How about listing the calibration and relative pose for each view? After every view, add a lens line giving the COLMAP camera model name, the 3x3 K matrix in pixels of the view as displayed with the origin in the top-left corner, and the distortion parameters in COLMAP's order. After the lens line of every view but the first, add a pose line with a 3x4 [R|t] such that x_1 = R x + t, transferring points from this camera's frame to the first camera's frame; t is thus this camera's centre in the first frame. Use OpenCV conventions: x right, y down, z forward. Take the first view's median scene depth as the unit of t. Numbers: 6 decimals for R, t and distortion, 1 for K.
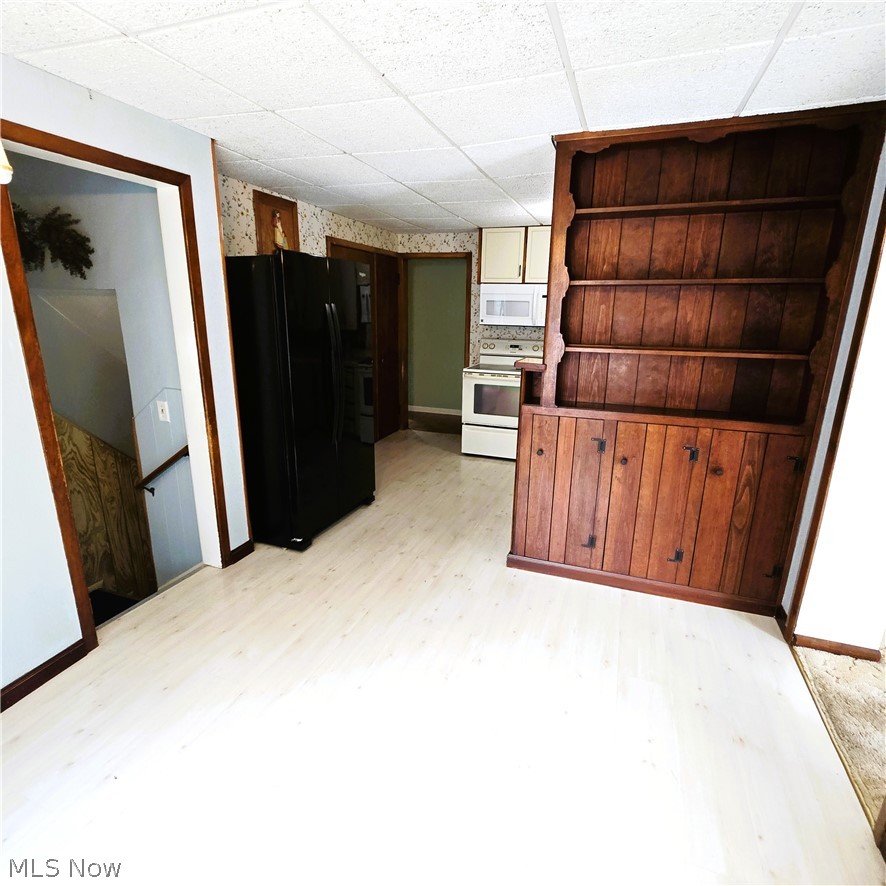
lens RADIAL K [[497.8, 0, 443.0], [0, 497.8, 443.0], [0, 0, 1]] dist [0.000269, 0.000060]
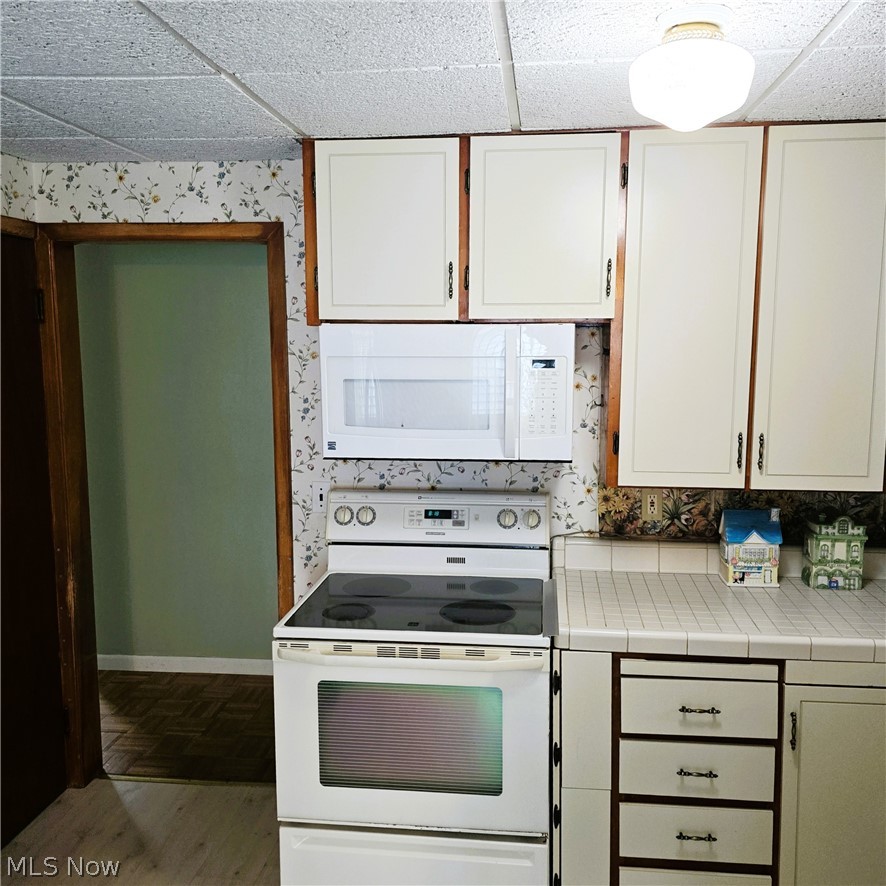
lens RADIAL K [[791.4, 0, 443.0], [0, 791.4, 443.0], [0, 0, 1]] dist [0.080888, -0.082338]
pose [[0.969864, -0.045626, 0.239338, 0.029337], [0.078880, 0.988205, -0.131256, -0.172987], [-0.230526, 0.146180, 0.962024, 0.514481]]
